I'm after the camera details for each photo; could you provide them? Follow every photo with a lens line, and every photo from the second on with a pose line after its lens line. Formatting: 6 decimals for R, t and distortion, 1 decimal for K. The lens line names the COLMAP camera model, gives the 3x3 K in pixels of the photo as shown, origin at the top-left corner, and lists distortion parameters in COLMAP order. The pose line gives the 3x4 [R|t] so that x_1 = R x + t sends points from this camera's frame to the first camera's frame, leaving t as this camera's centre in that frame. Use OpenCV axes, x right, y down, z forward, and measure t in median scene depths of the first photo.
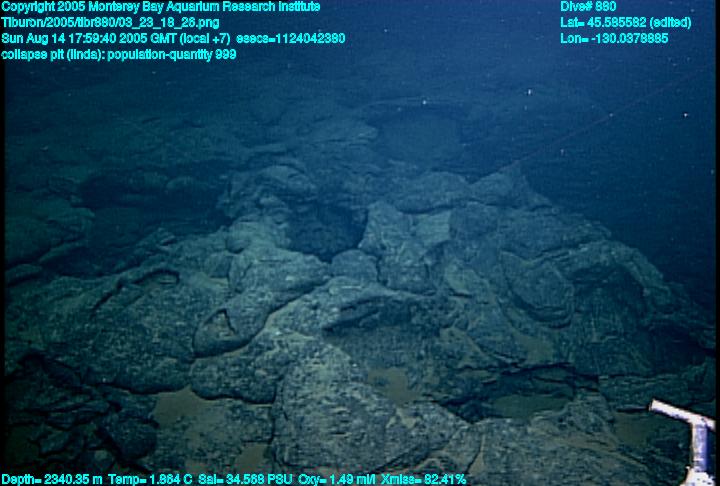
lens RADIAL K [[566.5, 0, 348.3], [0, 566.5, 240.8], [0, 0, 1]] dist [-0.122694, 0.167972]
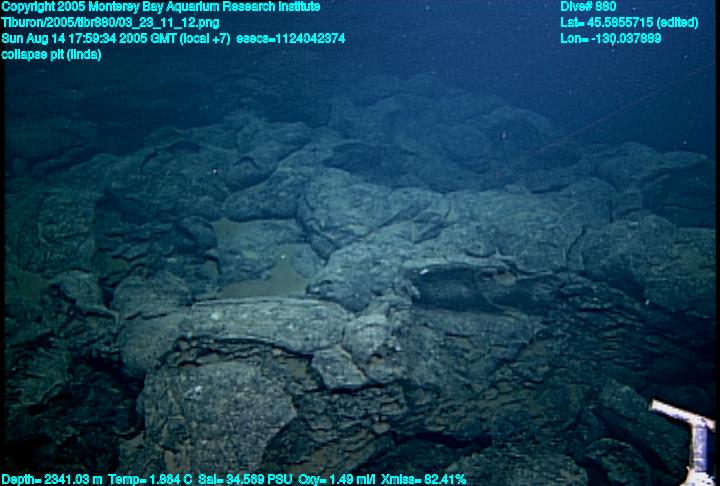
lens RADIAL K [[566.5, 0, 348.3], [0, 566.5, 240.8], [0, 0, 1]] dist [-0.122694, 0.167972]
pose [[0.978644, -0.099402, 0.179930, -0.244153], [0.098349, 0.995042, 0.014786, 0.323884], [-0.180508, 0.003225, 0.983568, -0.336900]]
